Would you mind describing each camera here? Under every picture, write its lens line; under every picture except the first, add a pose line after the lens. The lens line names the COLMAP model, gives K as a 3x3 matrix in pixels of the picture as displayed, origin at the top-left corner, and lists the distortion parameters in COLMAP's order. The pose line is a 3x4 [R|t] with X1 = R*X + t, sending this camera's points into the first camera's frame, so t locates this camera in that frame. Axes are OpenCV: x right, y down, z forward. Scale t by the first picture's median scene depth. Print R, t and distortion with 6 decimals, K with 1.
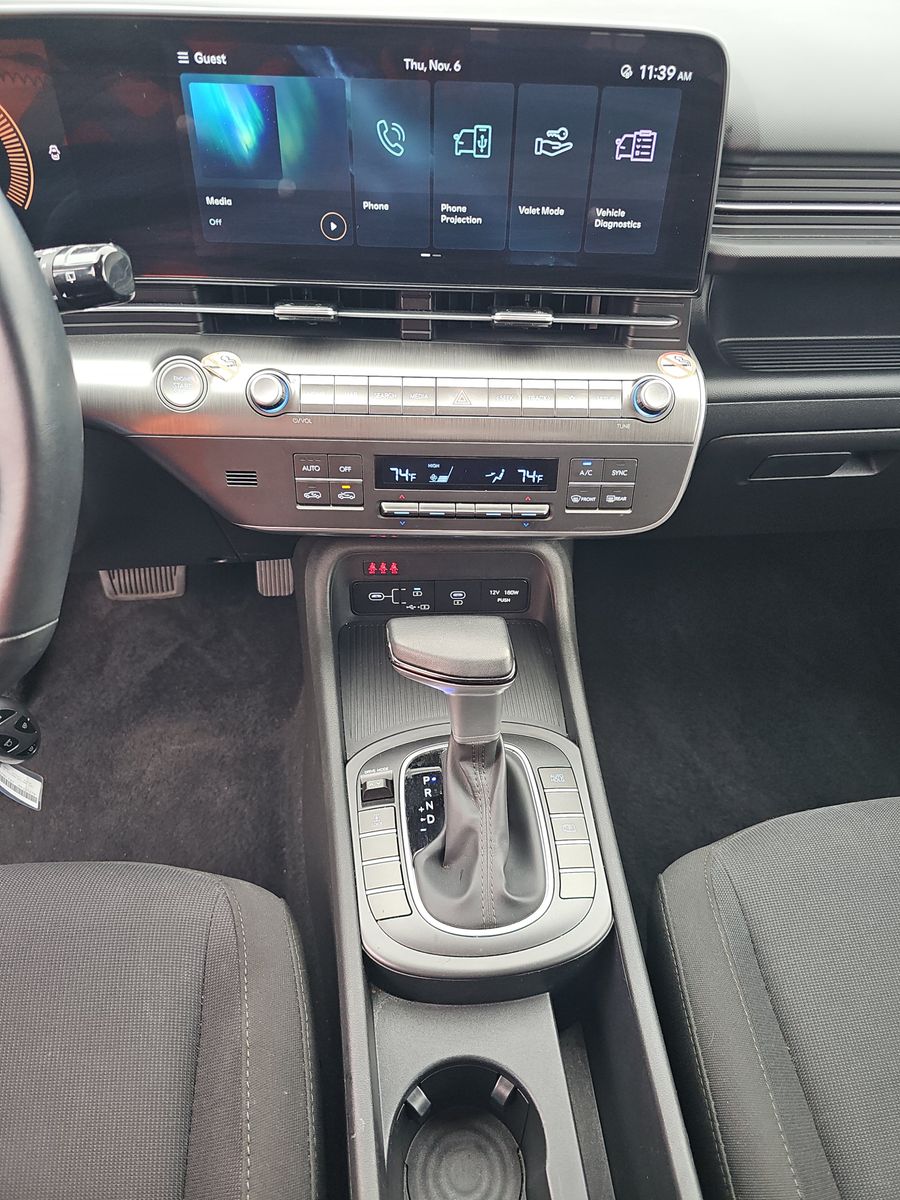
lens RADIAL K [[795.2, 0, 449.3], [0, 795.2, 626.3], [0, 0, 1]] dist [0.022549, -0.027873]
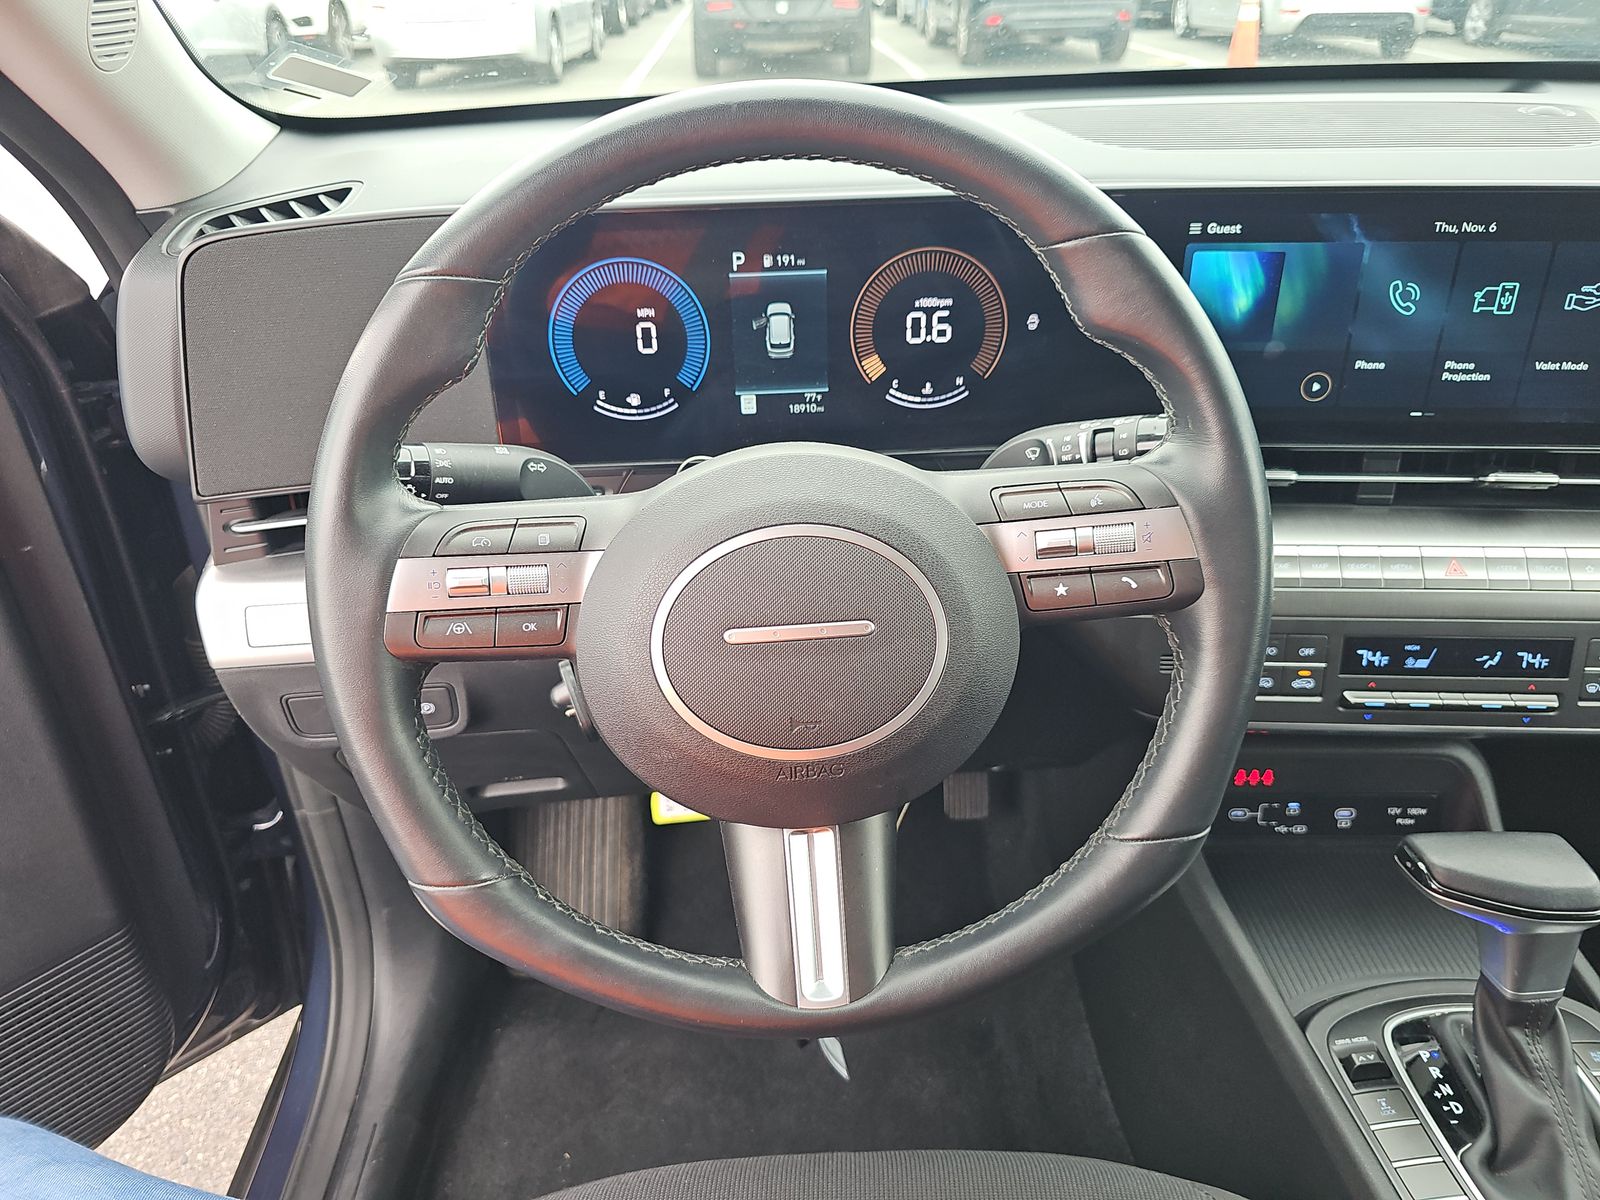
lens RADIAL K [[1060.3, 0, 772.7], [0, 1060.3, 626.0], [0, 0, 1]] dist [0.022549, -0.027873]
pose [[0.996246, -0.002520, -0.086527, -0.612114], [-0.018173, 0.971212, -0.237523, 0.053875], [0.084635, 0.238204, 0.967520, -0.140520]]
